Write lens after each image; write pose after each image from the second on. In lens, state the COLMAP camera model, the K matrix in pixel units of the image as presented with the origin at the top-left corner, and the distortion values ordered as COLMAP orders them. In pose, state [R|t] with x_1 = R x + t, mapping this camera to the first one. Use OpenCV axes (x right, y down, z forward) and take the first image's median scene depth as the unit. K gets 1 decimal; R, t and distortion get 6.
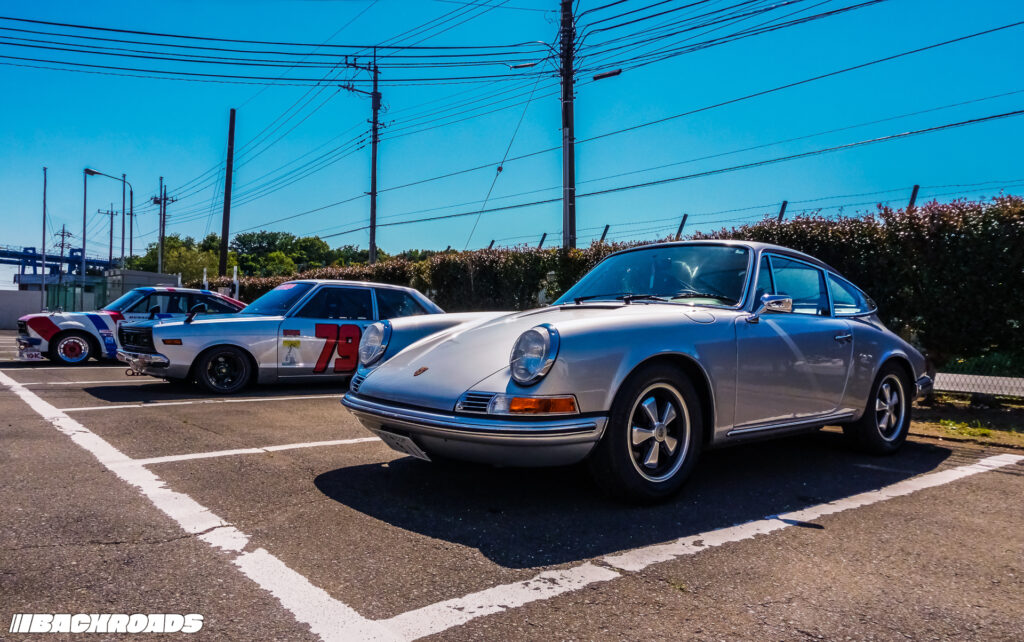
lens RADIAL K [[714.4, 0, 511.1], [0, 714.4, 339.4], [0, 0, 1]] dist [0.036309, -0.005230]
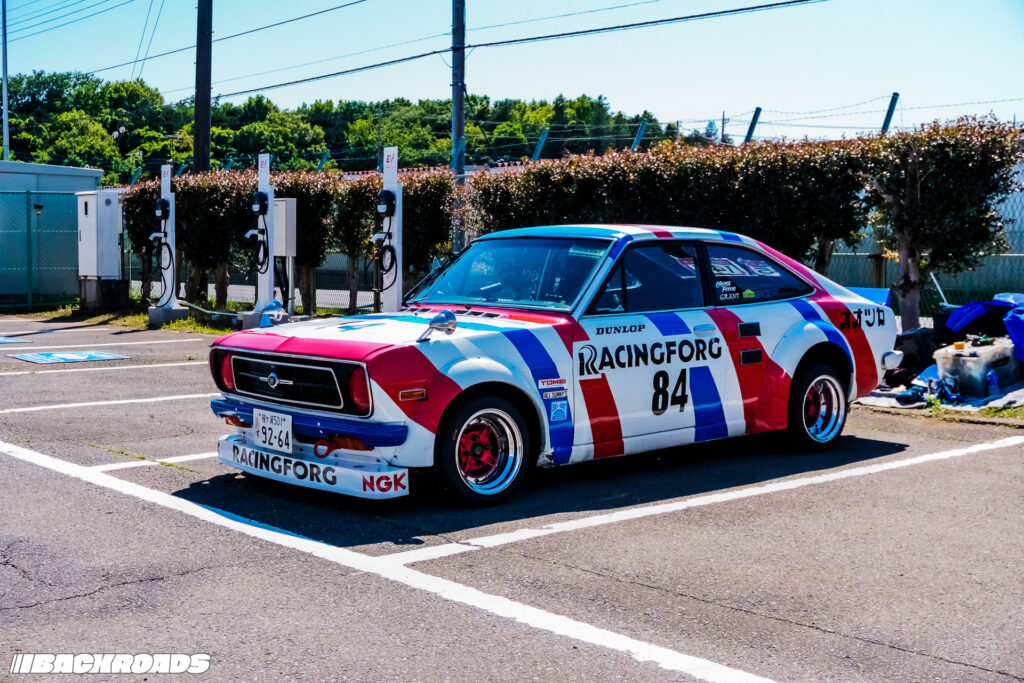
lens RADIAL K [[1340.6, 0, 491.6], [0, 1340.6, 341.4], [0, 0, 1]] dist [0.006743, -0.015049]
pose [[0.999554, -0.026413, 0.013949, -0.542507], [0.025590, 0.998093, 0.056181, -0.055338], [-0.015406, -0.055799, 0.998323, 0.404097]]
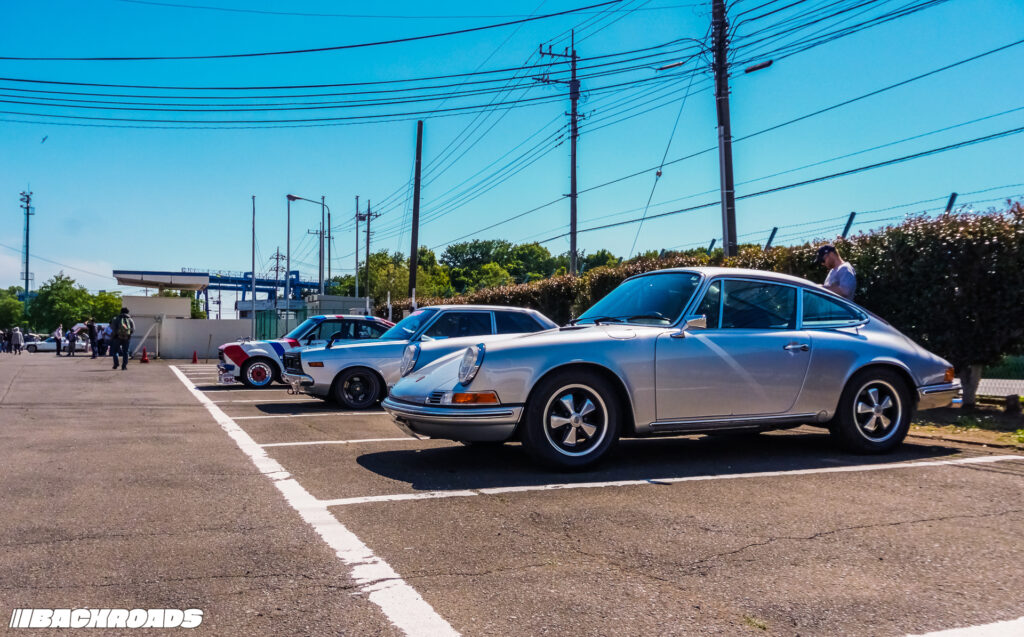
lens RADIAL K [[885.1, 0, 509.5], [0, 885.1, 351.7], [0, 0, 1]] dist [0.030069, -0.000535]
pose [[0.953924, -0.022762, -0.299184, 0.155126], [0.019534, 0.999714, -0.013776, 0.005105], [0.299412, 0.007297, 0.954096, -0.171194]]
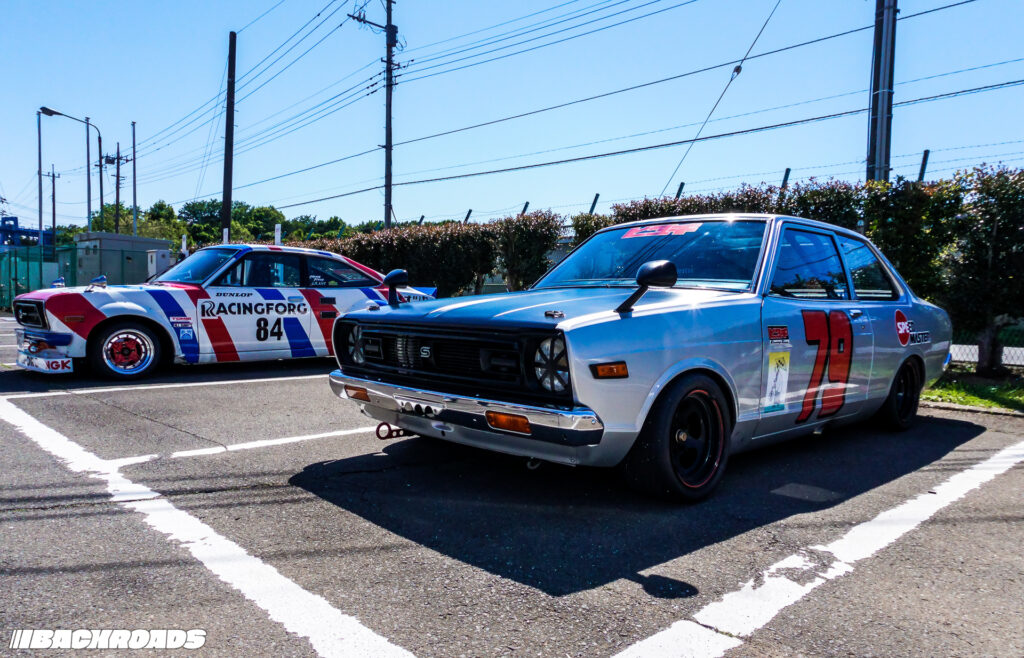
lens RADIAL K [[704.4, 0, 513.9], [0, 704.4, 343.7], [0, 0, 1]] dist [0.053064, -0.041832]
pose [[0.997166, -0.008120, 0.074789, -0.309549], [0.004782, 0.998989, 0.044701, -0.014206], [-0.075077, -0.044217, 0.996197, 0.379298]]
